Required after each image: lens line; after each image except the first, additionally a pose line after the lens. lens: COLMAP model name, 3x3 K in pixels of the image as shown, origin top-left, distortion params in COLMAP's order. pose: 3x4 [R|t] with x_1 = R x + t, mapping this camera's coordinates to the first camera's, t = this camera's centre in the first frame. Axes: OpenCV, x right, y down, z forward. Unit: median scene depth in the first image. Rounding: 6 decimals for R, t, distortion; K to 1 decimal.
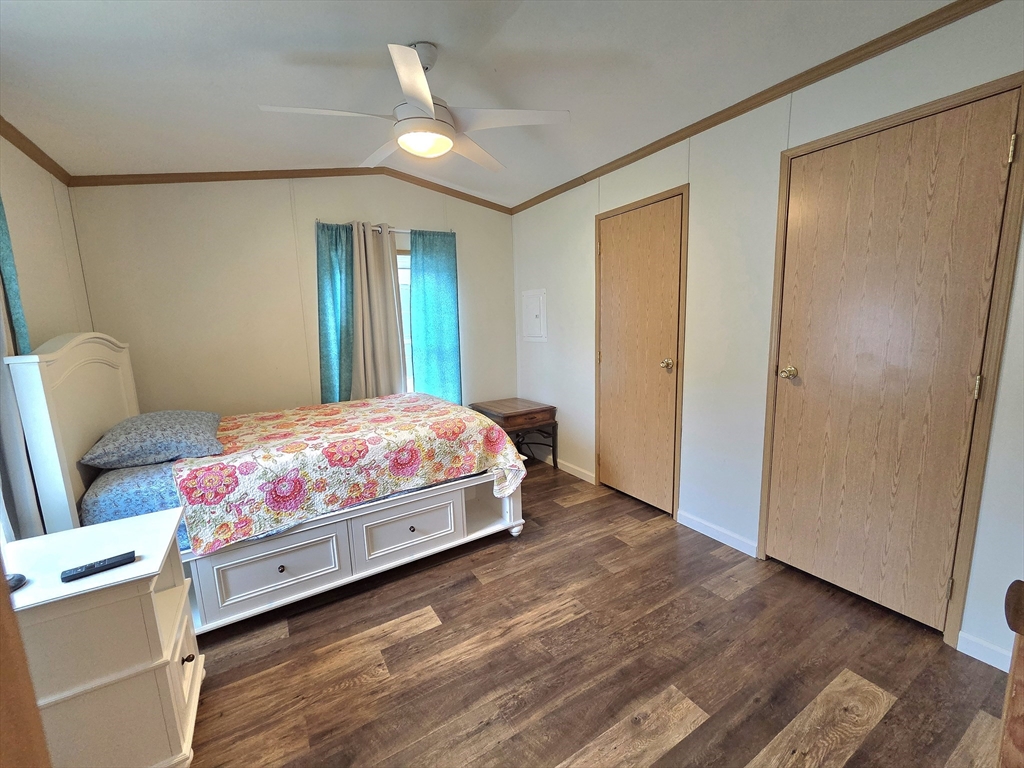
lens RADIAL K [[421.1, 0, 508.7], [0, 421.1, 386.6], [0, 0, 1]] dist [-0.001975, -0.000928]
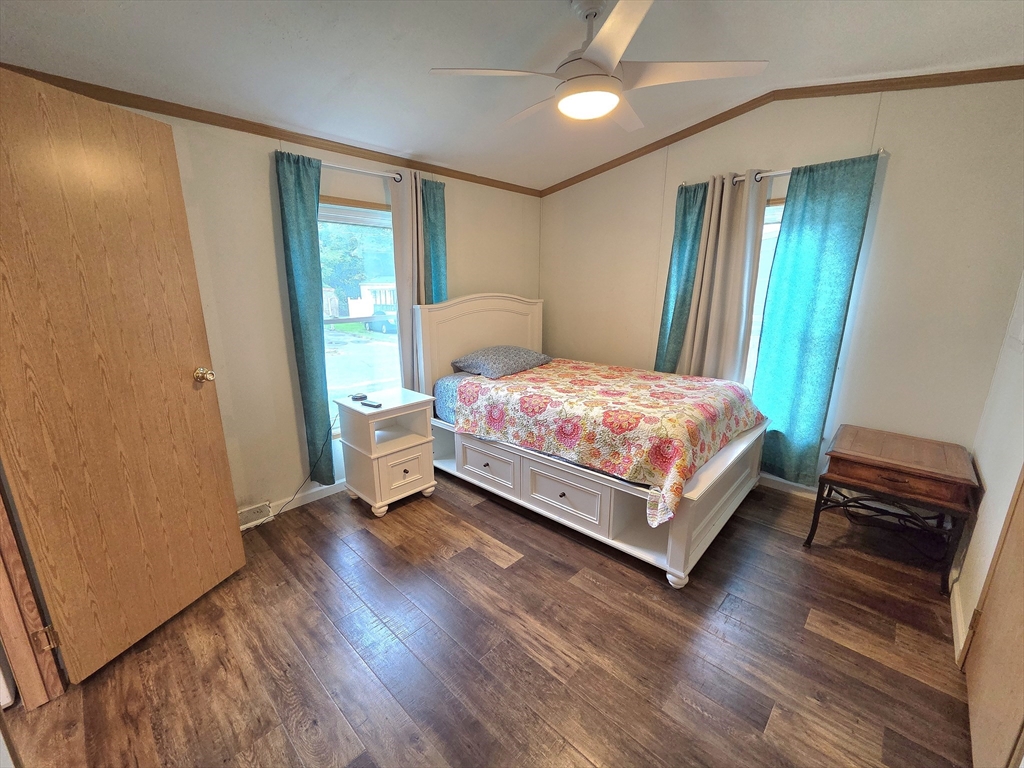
lens RADIAL K [[421.1, 0, 508.7], [0, 421.1, 386.6], [0, 0, 1]] dist [-0.001975, -0.000928]
pose [[0.260923, 0.262319, -0.929036, 0.663561], [-0.157376, 0.961057, 0.227161, -0.148130], [0.952445, 0.086936, 0.292044, 0.542218]]
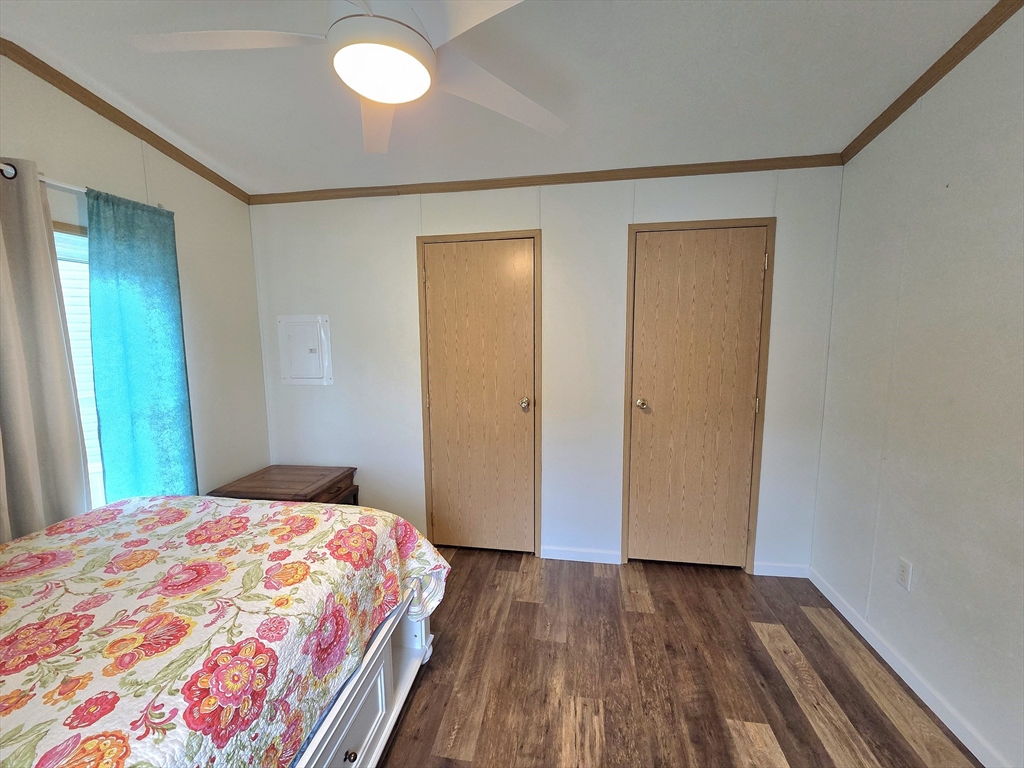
lens RADIAL K [[421.1, 0, 508.7], [0, 421.1, 386.6], [0, 0, 1]] dist [-0.001975, -0.000928]
pose [[0.647031, -0.067154, 0.759500, -0.480845], [0.107702, 0.994176, -0.003850, -0.112521], [-0.754818, 0.084291, 0.650495, 0.459608]]
